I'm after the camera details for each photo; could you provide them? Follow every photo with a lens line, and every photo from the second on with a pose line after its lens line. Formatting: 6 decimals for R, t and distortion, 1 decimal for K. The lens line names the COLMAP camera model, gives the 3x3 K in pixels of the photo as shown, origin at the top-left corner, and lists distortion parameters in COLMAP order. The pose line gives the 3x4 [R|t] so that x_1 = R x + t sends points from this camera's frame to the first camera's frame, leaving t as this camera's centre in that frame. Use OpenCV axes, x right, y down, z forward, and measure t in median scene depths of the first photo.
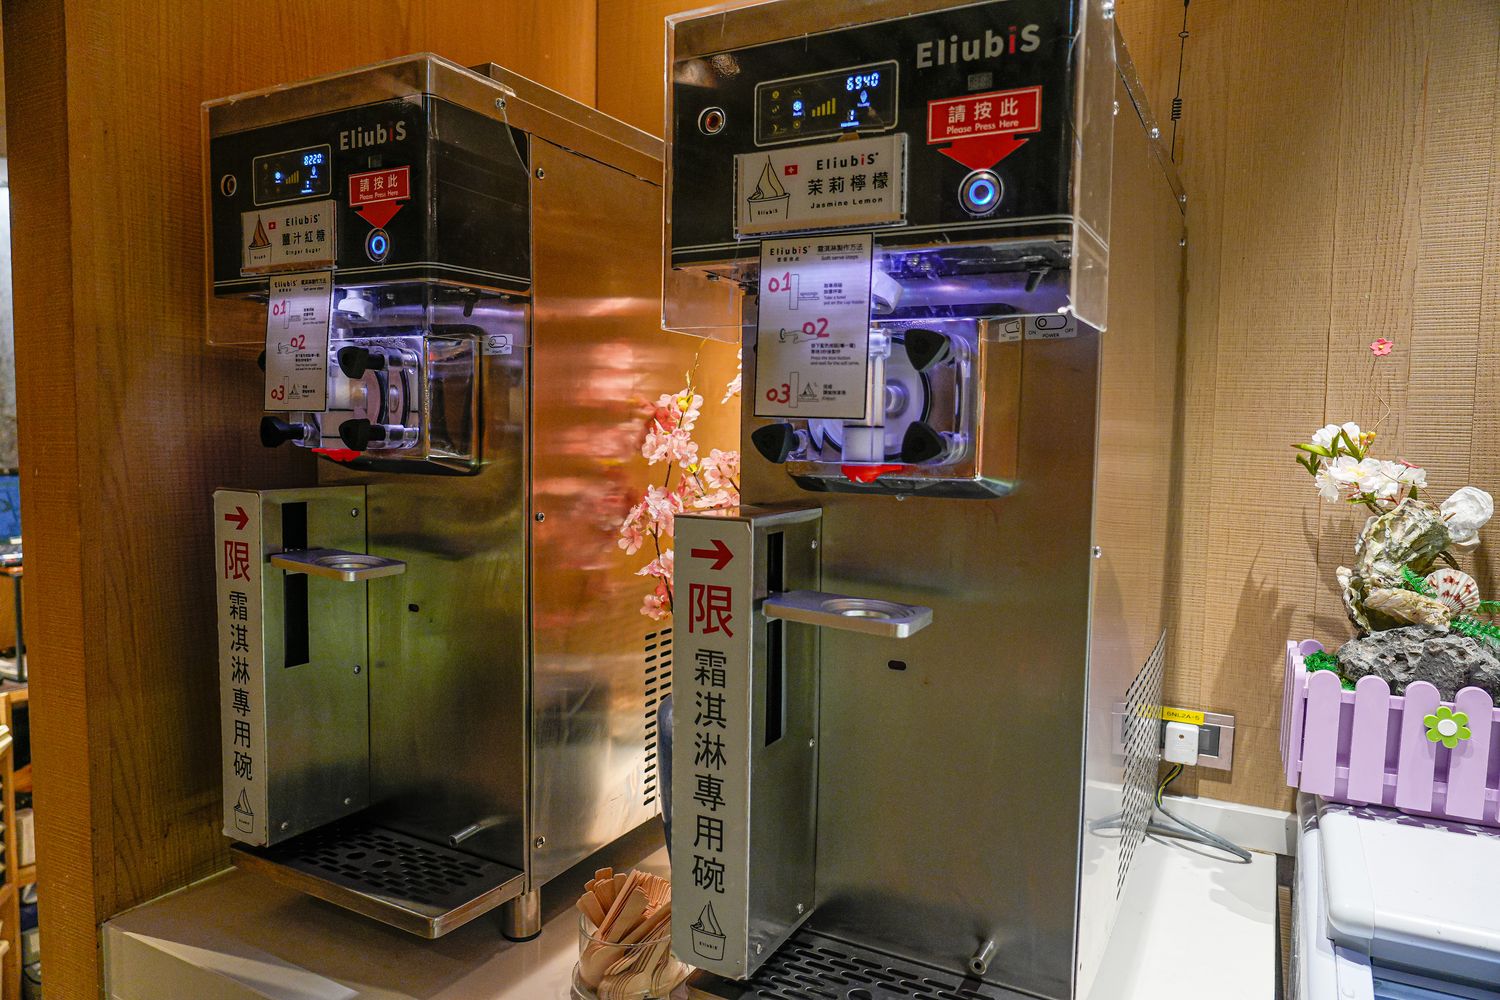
lens RADIAL K [[1003.8, 0, 742.9], [0, 1003.8, 503.0], [0, 0, 1]] dist [-0.014693, 0.006835]
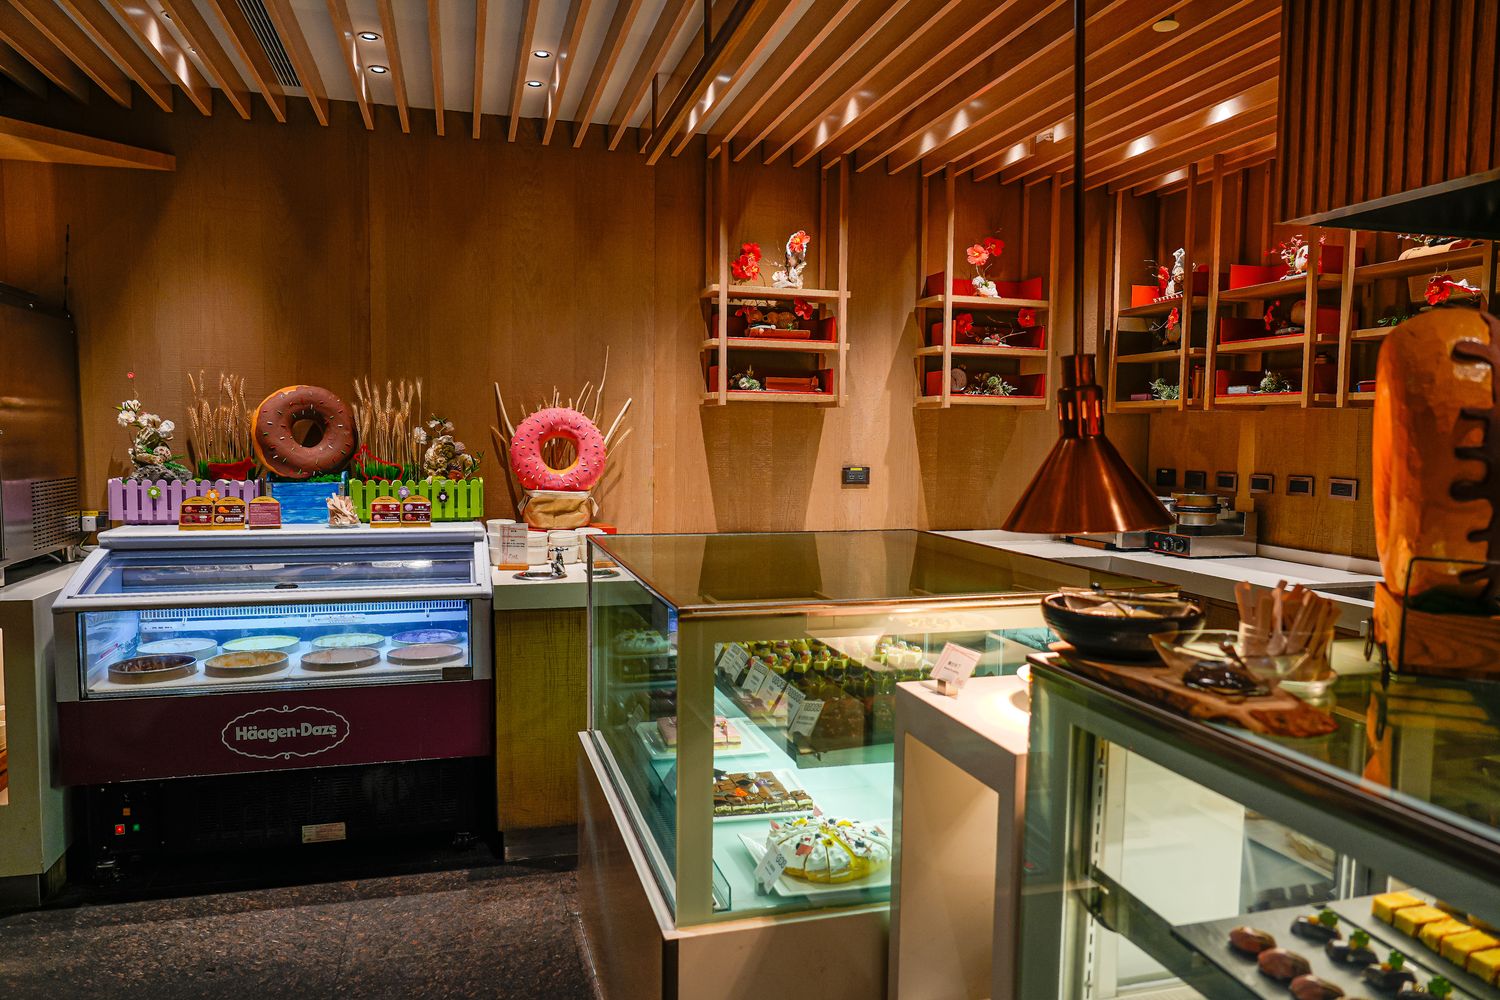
lens RADIAL K [[1003.8, 0, 745.4], [0, 1003.8, 502.5], [0, 0, 1]] dist [-0.014693, 0.006835]
pose [[0.721059, -0.059955, 0.690274, -0.149301], [0.058478, 0.997961, 0.025594, 0.276548], [-0.690401, 0.021911, 0.723095, -2.593404]]
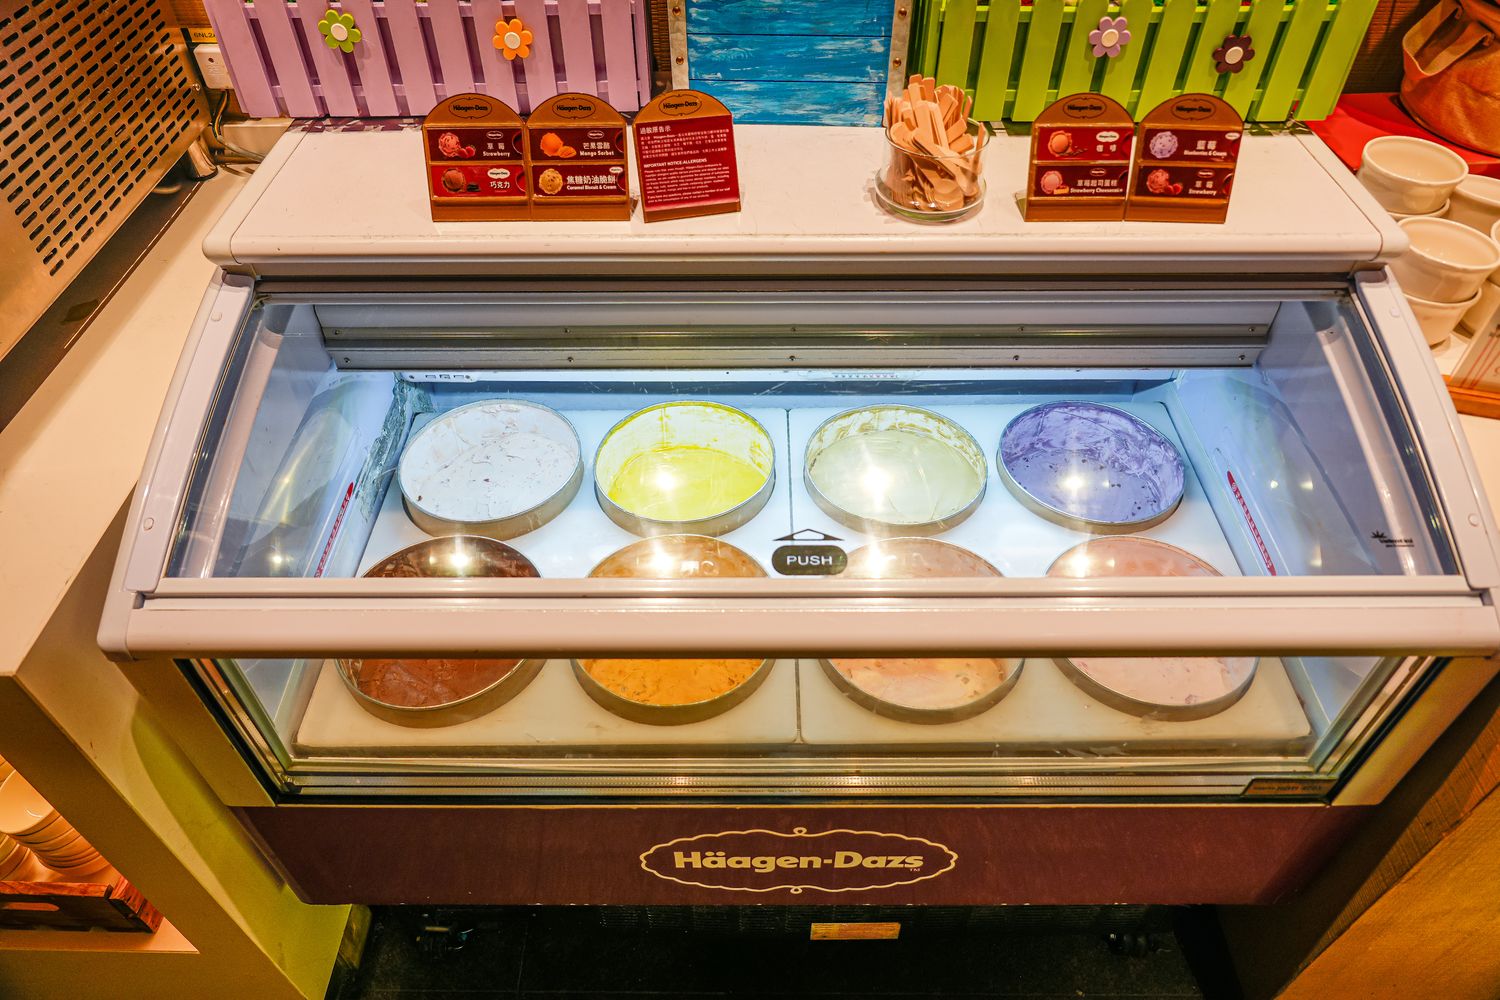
lens RADIAL K [[1003.8, 0, 746.9], [0, 1003.8, 499.8], [0, 0, 1]] dist [-0.014693, 0.006835]
pose [[0.888562, -0.340131, 0.307846, 0.578455], [0.060586, 0.752169, 0.656179, -0.055574], [-0.454739, -0.564404, 0.688956, -0.149282]]
